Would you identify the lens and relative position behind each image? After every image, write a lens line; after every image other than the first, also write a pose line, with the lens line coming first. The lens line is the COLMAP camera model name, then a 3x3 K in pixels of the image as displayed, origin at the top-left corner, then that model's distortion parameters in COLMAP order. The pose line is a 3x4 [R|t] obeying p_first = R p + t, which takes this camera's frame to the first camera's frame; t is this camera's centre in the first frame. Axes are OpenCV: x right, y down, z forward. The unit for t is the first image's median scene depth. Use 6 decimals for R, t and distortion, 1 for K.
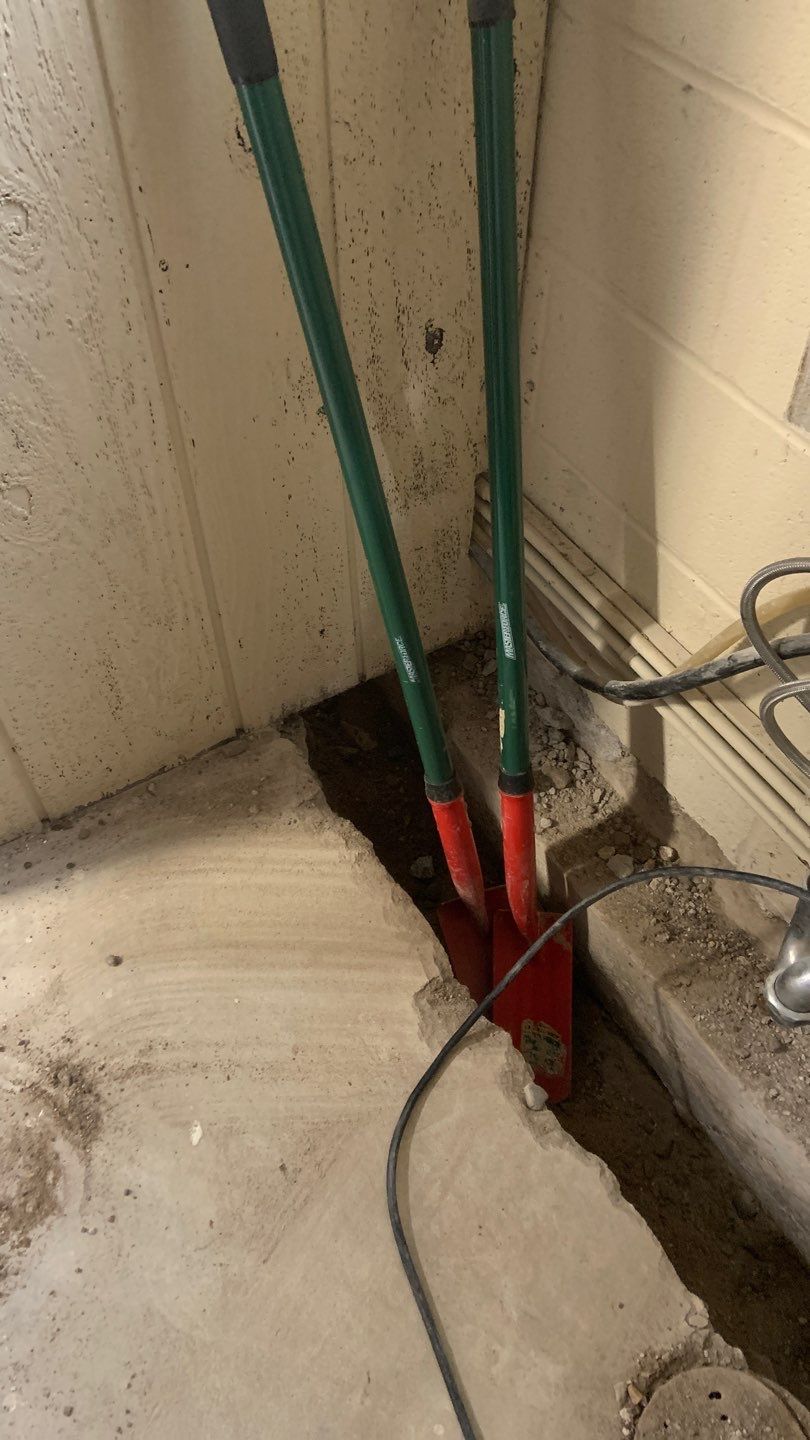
lens RADIAL K [[1067.1, 0, 411.1], [0, 1067.1, 725.7], [0, 0, 1]] dist [-0.003784, -0.001782]
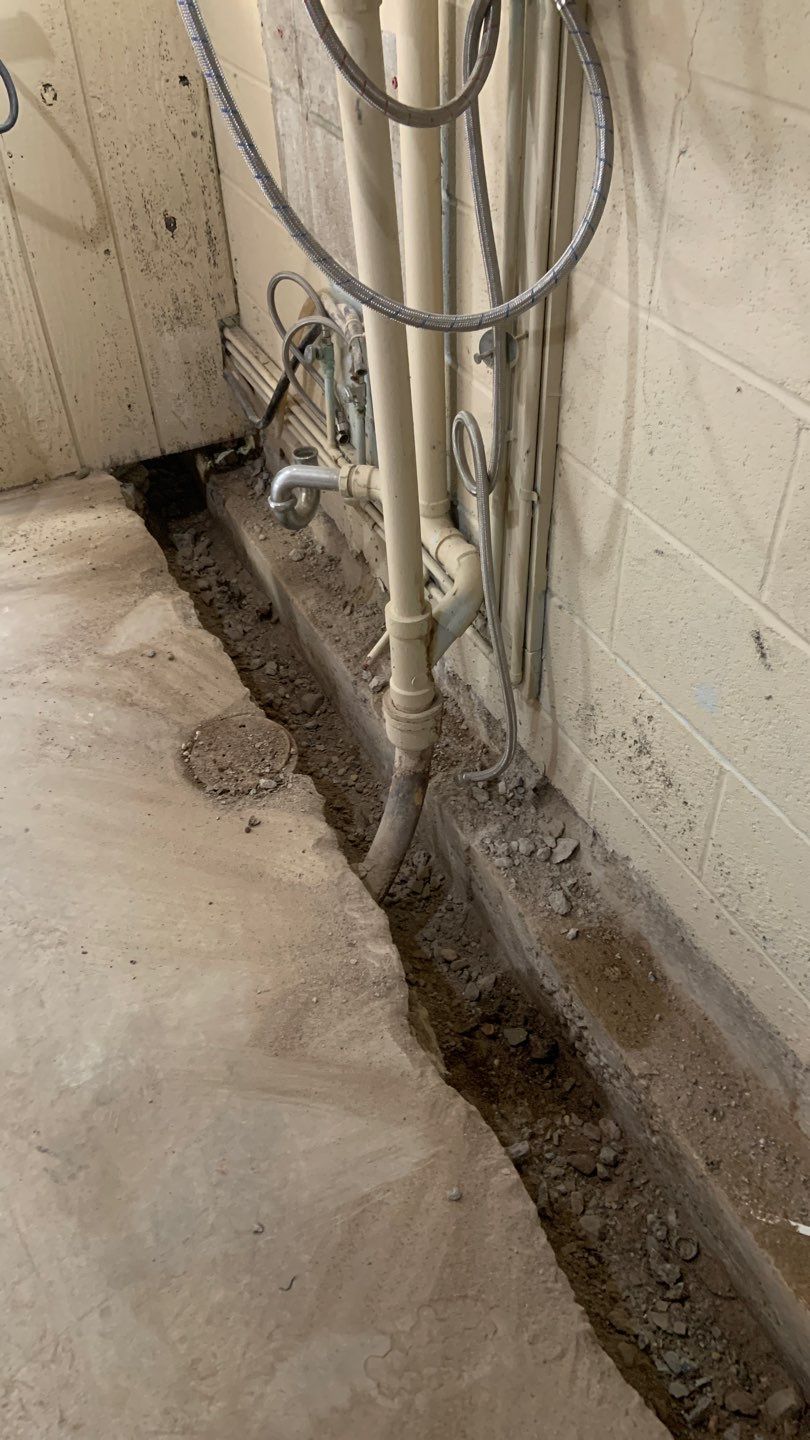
lens RADIAL K [[1067.1, 0, 405.7], [0, 1067.1, 718.8], [0, 0, 1]] dist [-0.003784, -0.001782]
pose [[0.991310, 0.060539, -0.116787, 0.672670], [-0.081050, 0.980362, -0.179778, 0.774174], [0.103610, 0.187682, 0.976750, -0.631440]]
